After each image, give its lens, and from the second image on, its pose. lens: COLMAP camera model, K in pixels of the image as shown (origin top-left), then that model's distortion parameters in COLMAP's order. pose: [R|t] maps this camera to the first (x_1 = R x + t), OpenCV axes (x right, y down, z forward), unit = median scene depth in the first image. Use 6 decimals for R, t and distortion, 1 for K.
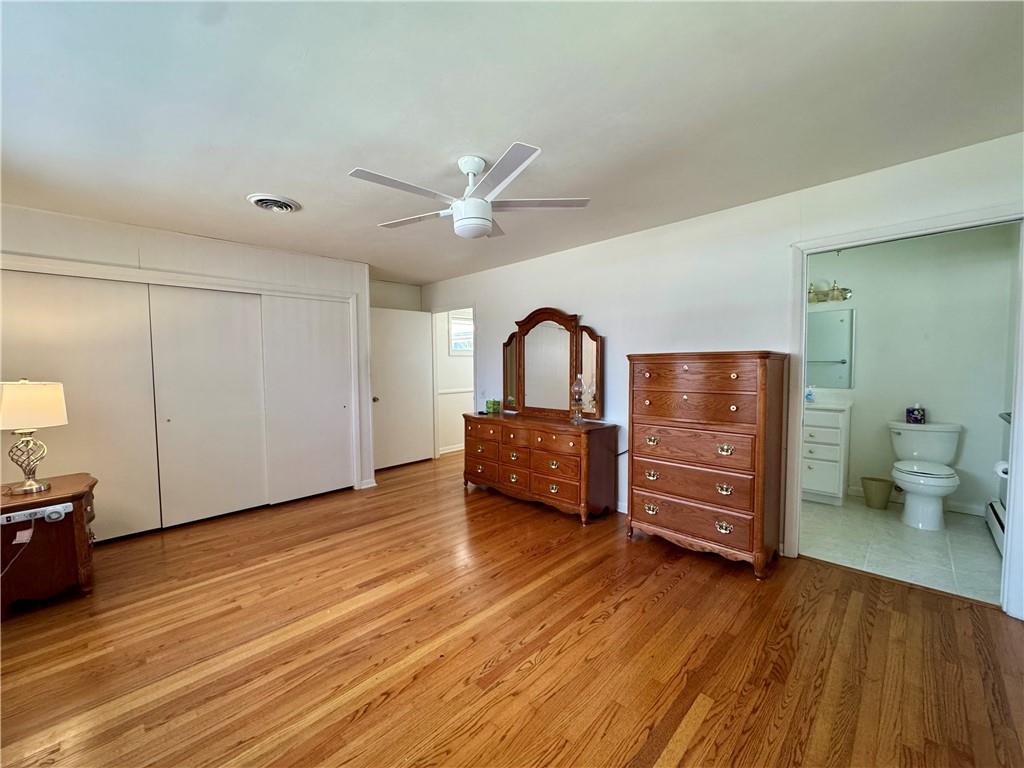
lens RADIAL K [[405.7, 0, 508.8], [0, 405.7, 386.6], [0, 0, 1]] dist [-0.003362, -0.000185]
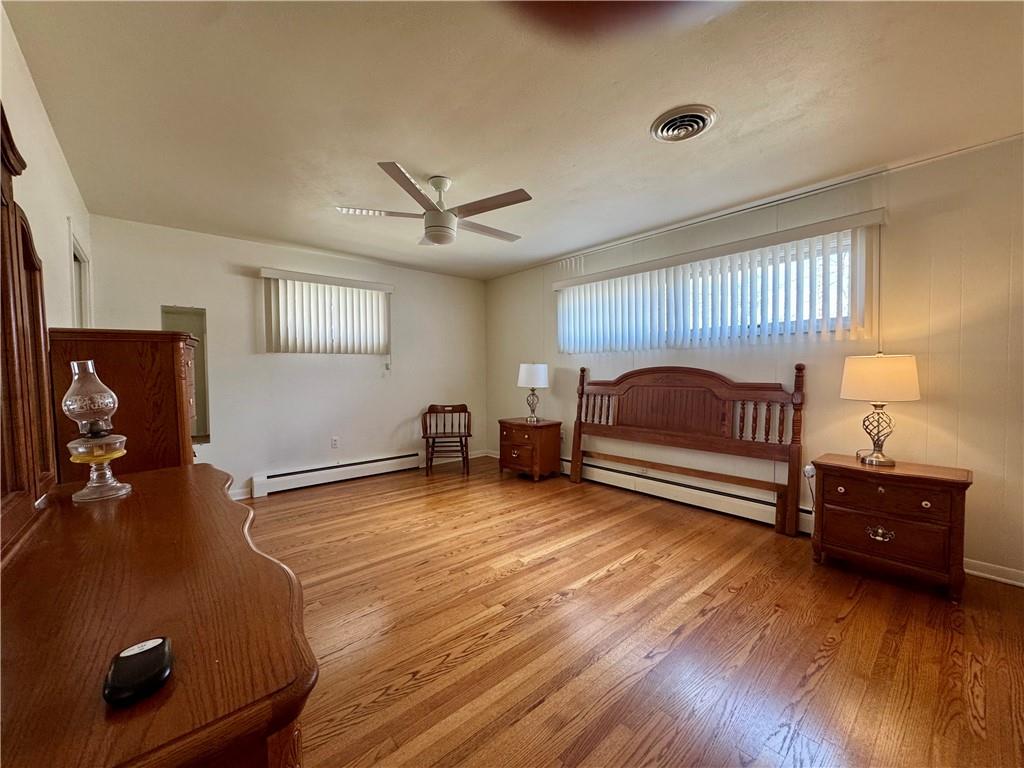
lens RADIAL K [[405.7, 0, 511.3], [0, 405.7, 385.8], [0, 0, 1]] dist [-0.003362, -0.000185]
pose [[-0.998017, 0.018698, 0.060096, -0.270175], [0.023631, 0.996315, 0.082447, -0.032824], [-0.058333, 0.083704, -0.994782, 1.662161]]
